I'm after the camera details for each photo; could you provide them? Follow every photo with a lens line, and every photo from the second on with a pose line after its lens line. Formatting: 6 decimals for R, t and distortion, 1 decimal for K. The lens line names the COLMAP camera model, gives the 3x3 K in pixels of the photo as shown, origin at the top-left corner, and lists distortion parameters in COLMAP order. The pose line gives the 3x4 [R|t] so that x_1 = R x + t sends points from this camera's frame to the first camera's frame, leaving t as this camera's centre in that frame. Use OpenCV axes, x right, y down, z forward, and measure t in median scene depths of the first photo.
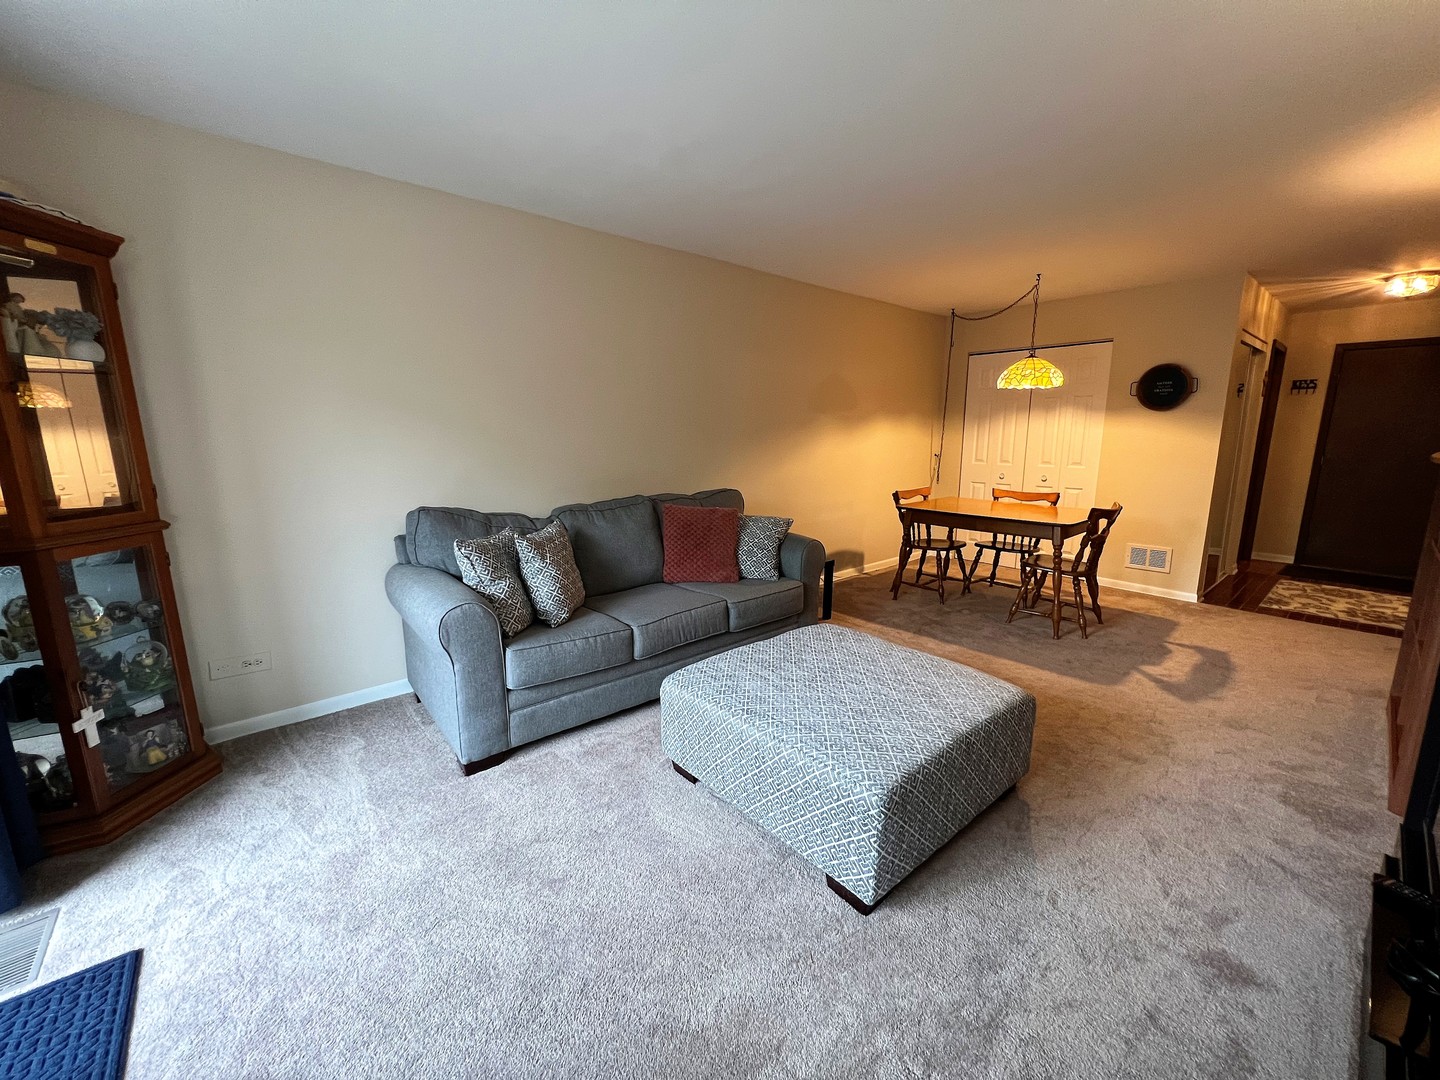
lens RADIAL K [[576.8, 0, 719.2], [0, 576.8, 541.0], [0, 0, 1]] dist [-0.000464, -0.000070]
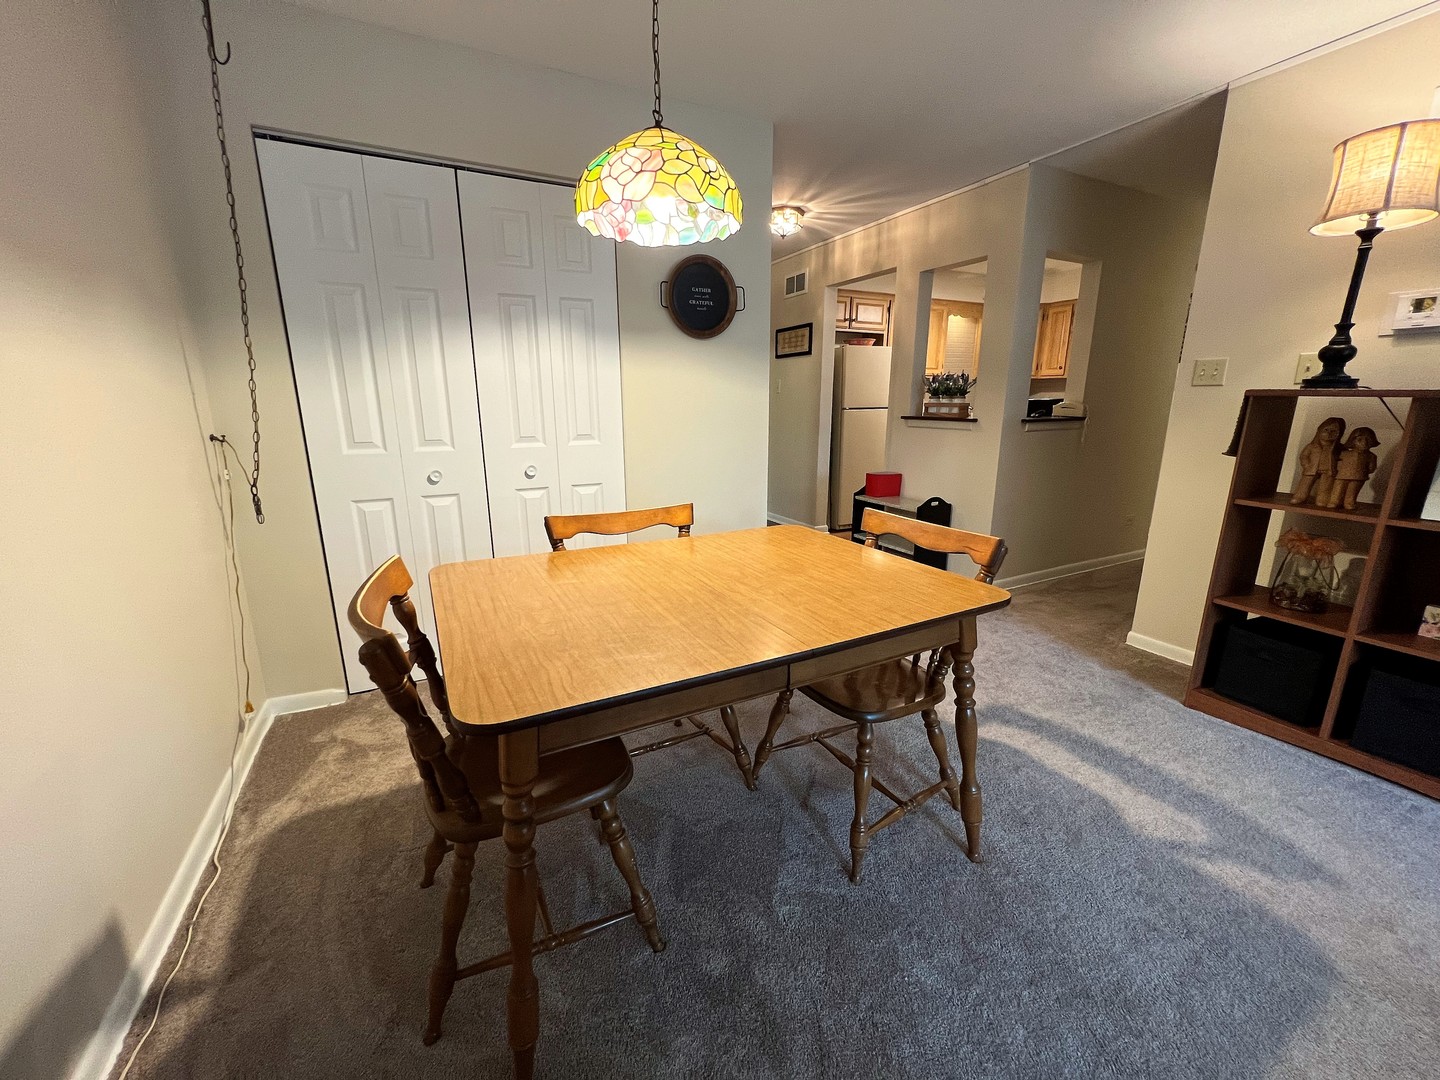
lens RADIAL K [[576.8, 0, 722.0], [0, 576.8, 537.2], [0, 0, 1]] dist [-0.000464, -0.000070]
pose [[0.236897, -0.230426, 0.943813, 0.156105], [0.179575, 0.965113, 0.190553, -0.133931], [-0.954795, 0.124344, 0.270011, 0.820096]]
